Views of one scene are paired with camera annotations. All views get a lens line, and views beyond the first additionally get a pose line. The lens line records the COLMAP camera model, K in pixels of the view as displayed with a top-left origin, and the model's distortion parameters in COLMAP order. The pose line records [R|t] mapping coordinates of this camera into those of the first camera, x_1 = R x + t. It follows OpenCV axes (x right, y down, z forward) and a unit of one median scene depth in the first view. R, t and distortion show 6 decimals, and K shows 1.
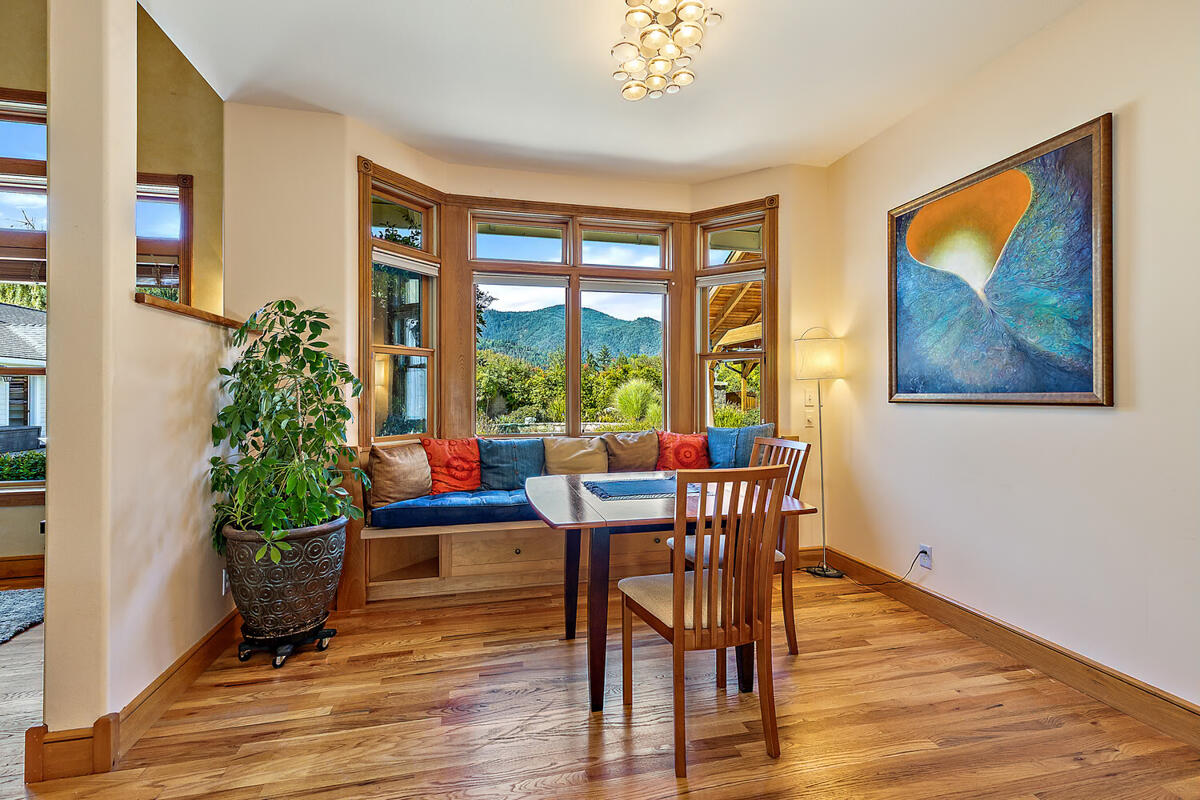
lens RADIAL K [[537.3, 0, 604.9], [0, 537.3, 396.7], [0, 0, 1]] dist [-0.000309, 0.000251]
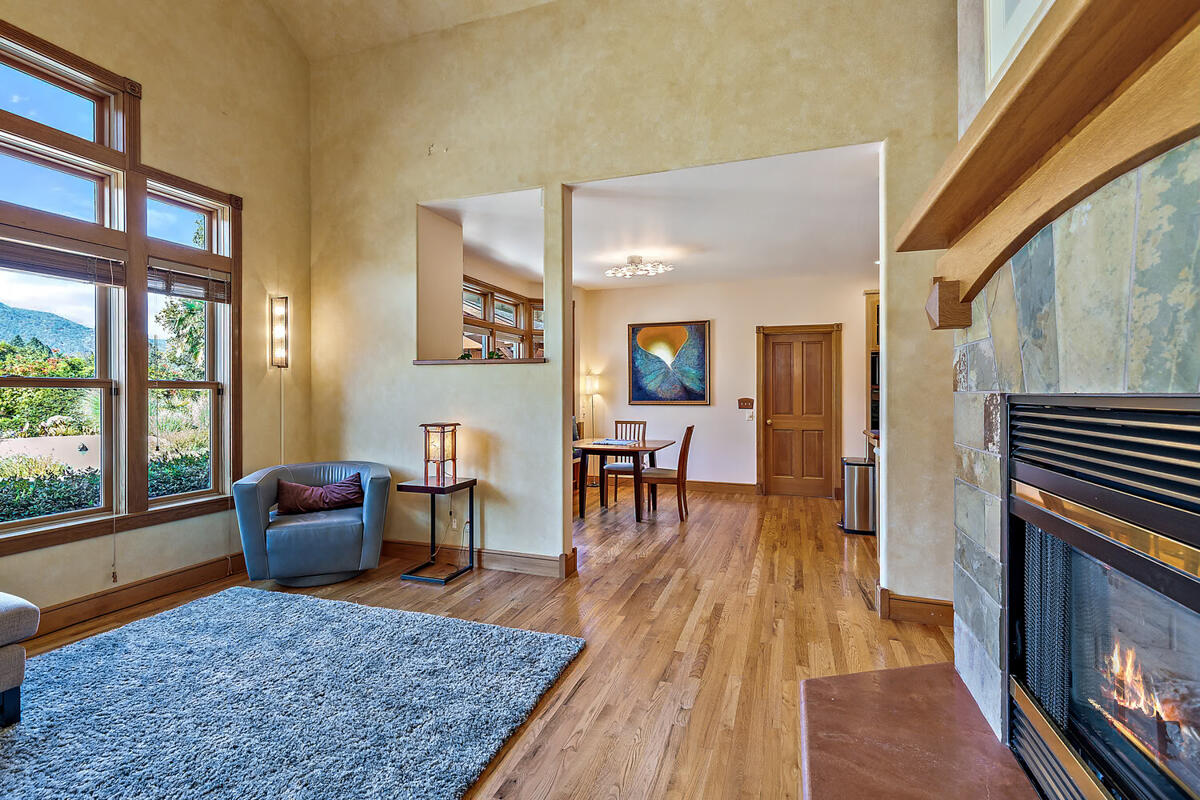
lens RADIAL K [[537.3, 0, 604.9], [0, 537.3, 396.7], [0, 0, 1]] dist [-0.000309, 0.000251]
pose [[0.538574, -0.002560, 0.842574, -1.776586], [0.004179, 0.999991, 0.000367, -0.031651], [-0.842568, 0.003323, 0.538580, -0.221988]]
